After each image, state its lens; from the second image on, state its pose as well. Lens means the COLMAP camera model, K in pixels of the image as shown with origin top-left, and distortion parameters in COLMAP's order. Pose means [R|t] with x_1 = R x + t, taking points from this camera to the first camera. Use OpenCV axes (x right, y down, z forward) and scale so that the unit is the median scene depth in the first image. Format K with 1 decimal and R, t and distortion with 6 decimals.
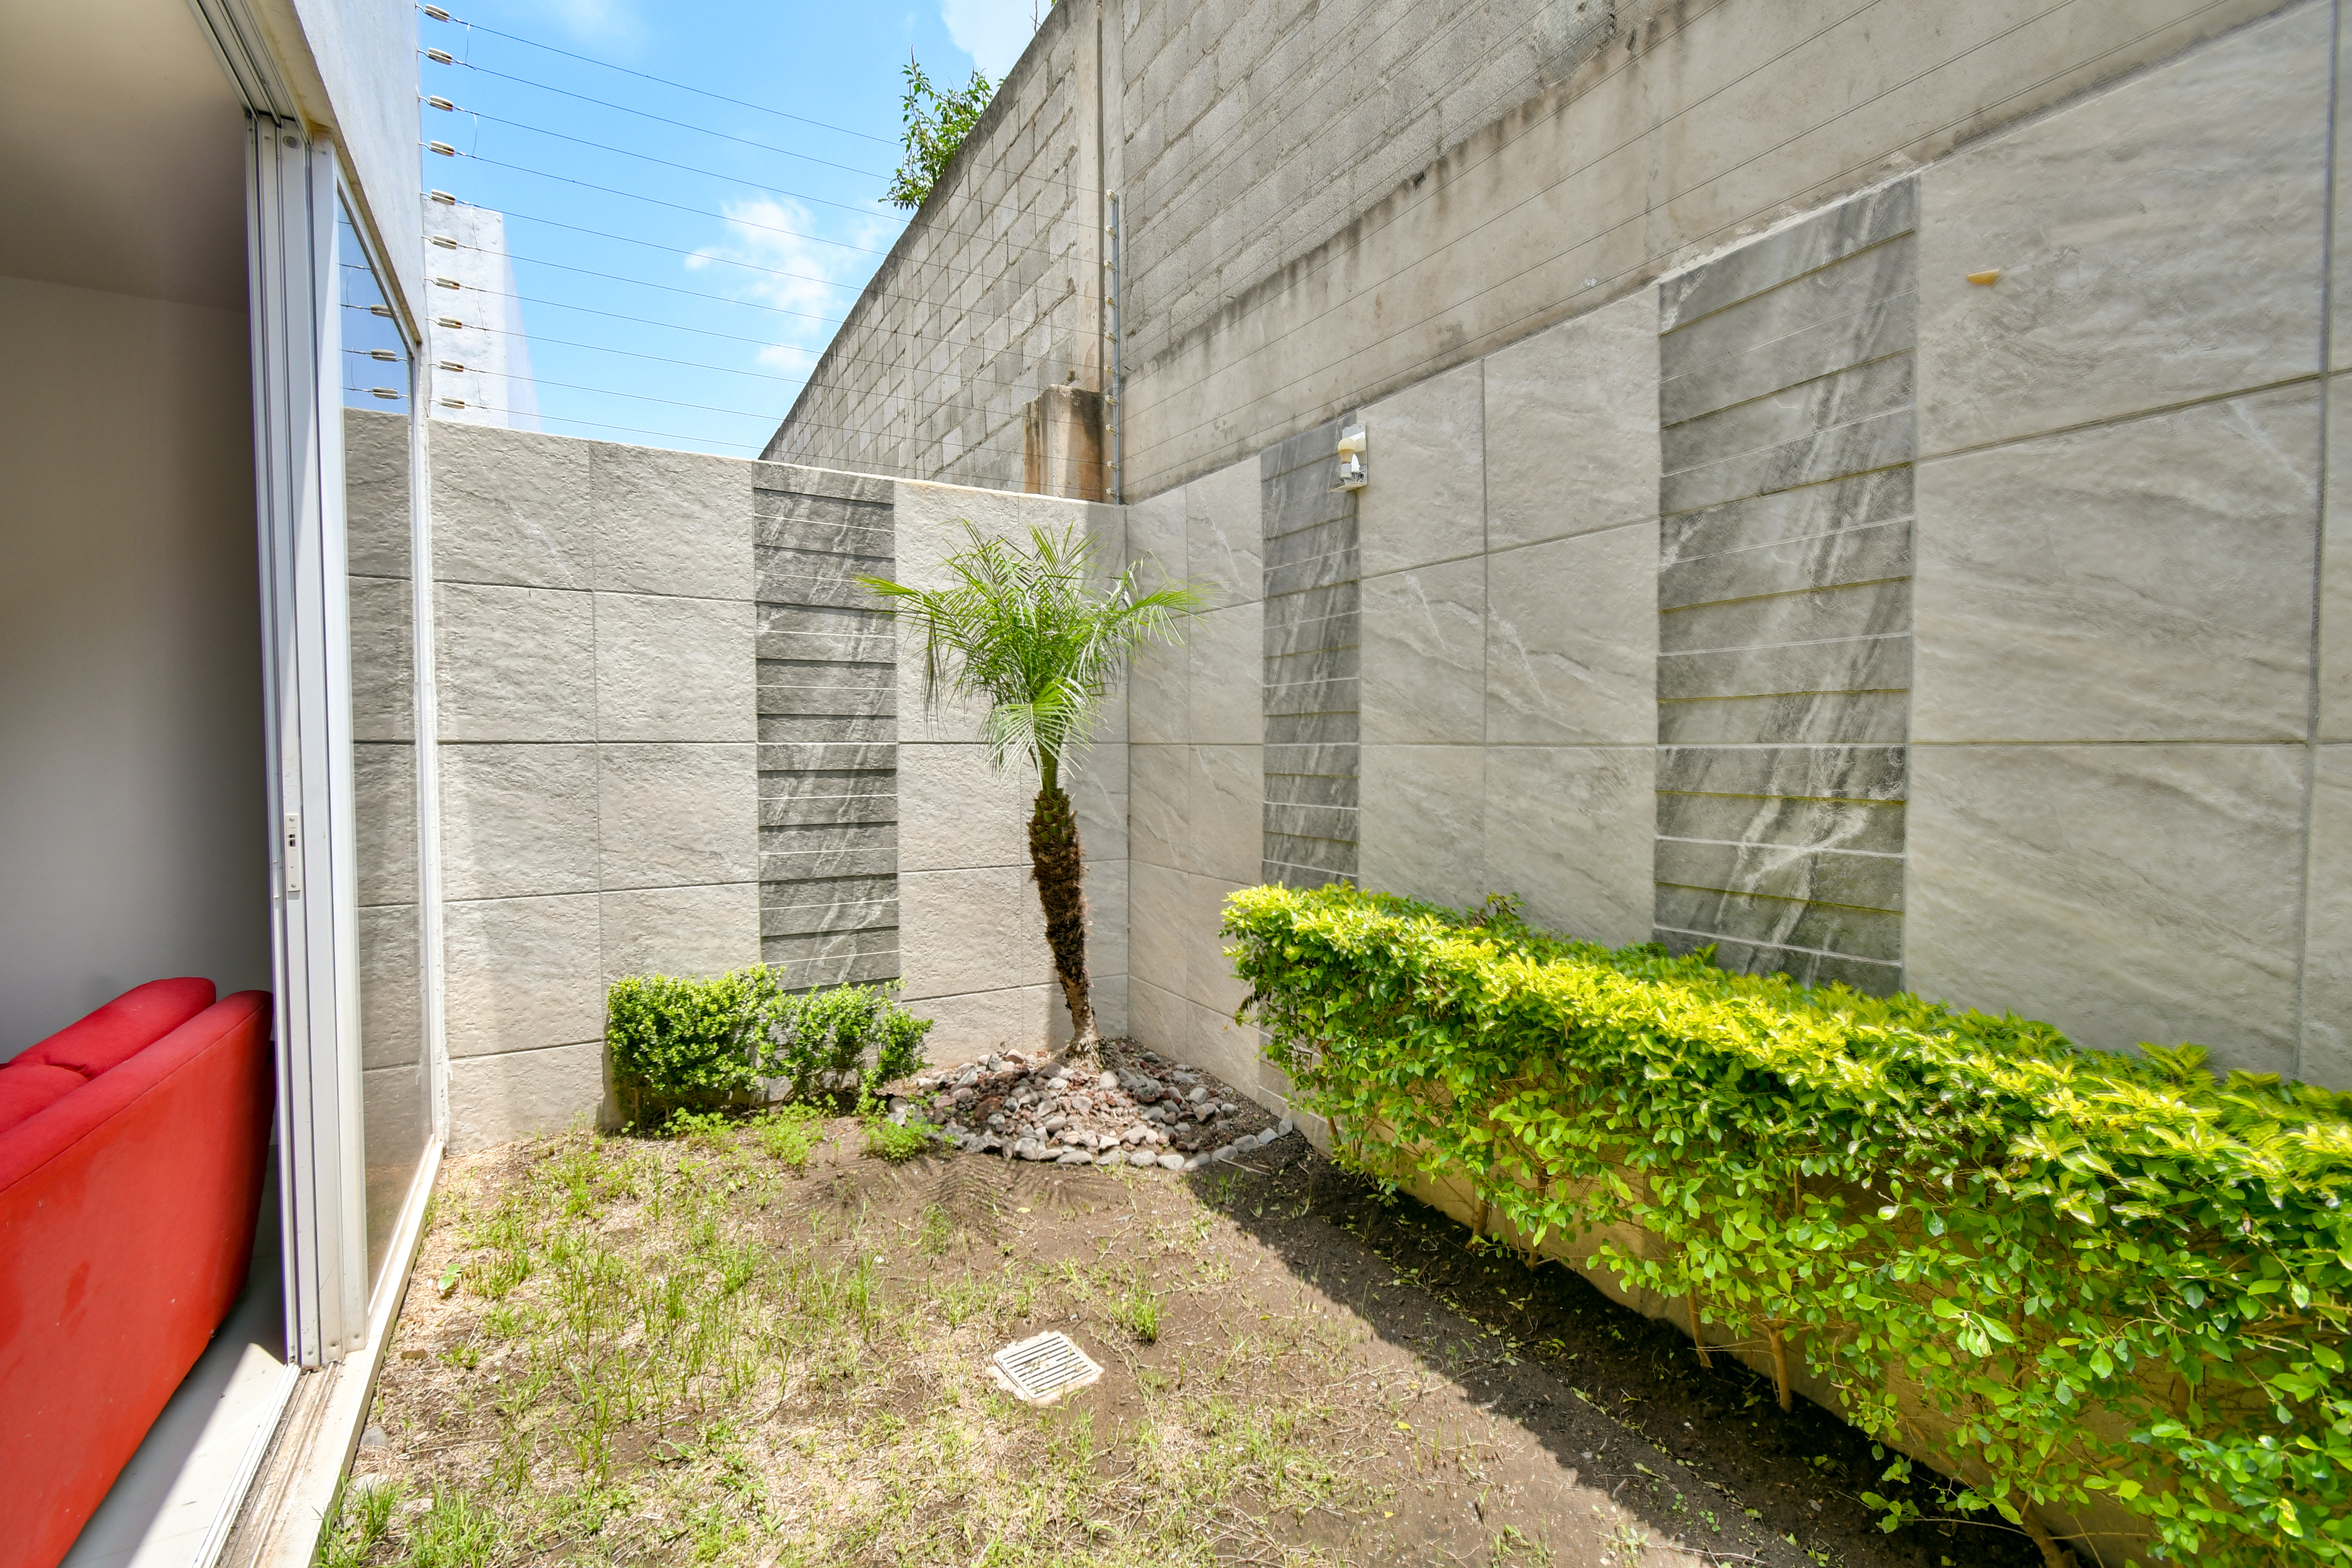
lens RADIAL K [[1034.8, 0, 1176.0], [0, 1034.8, 784.0], [0, 0, 1]] dist [0.003016, -0.000266]
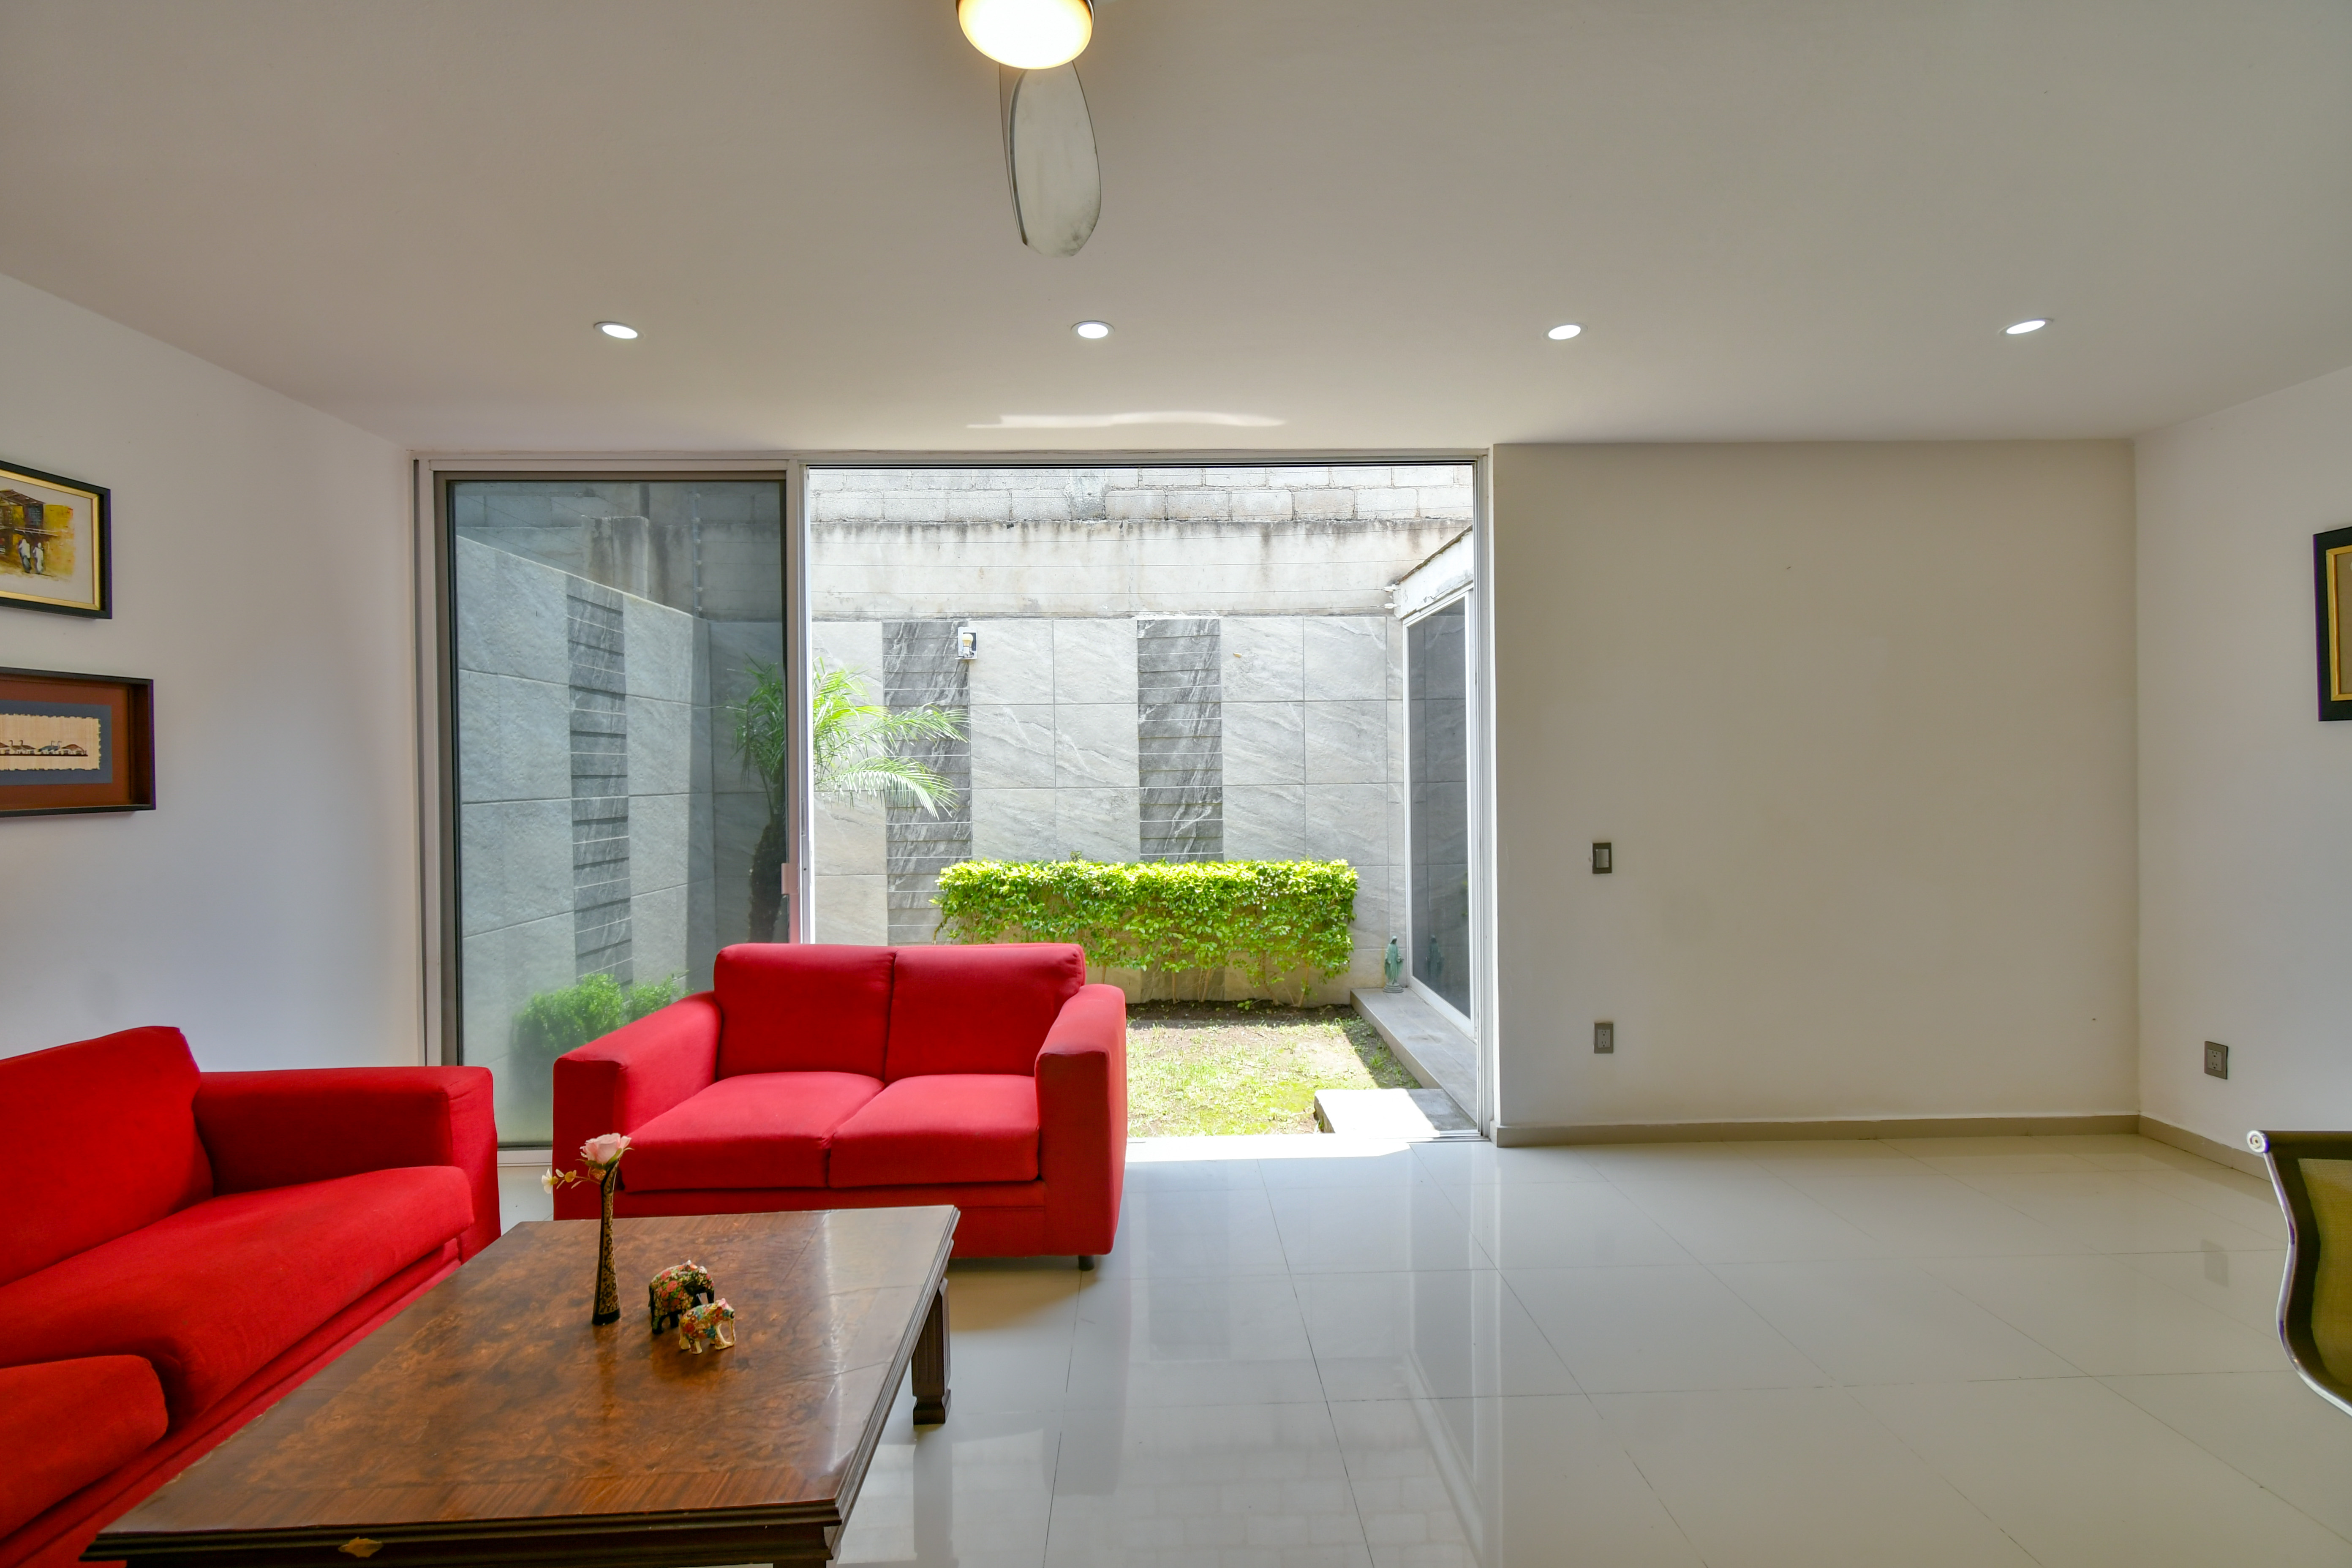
lens RADIAL K [[1034.8, 0, 1176.0], [0, 1034.8, 784.0], [0, 0, 1]] dist [0.003016, -0.000266]
pose [[0.475225, -0.016781, 0.879704, -1.515317], [0.046659, 0.998892, -0.006151, -0.020369], [-0.878626, 0.043969, 0.475482, -0.299451]]
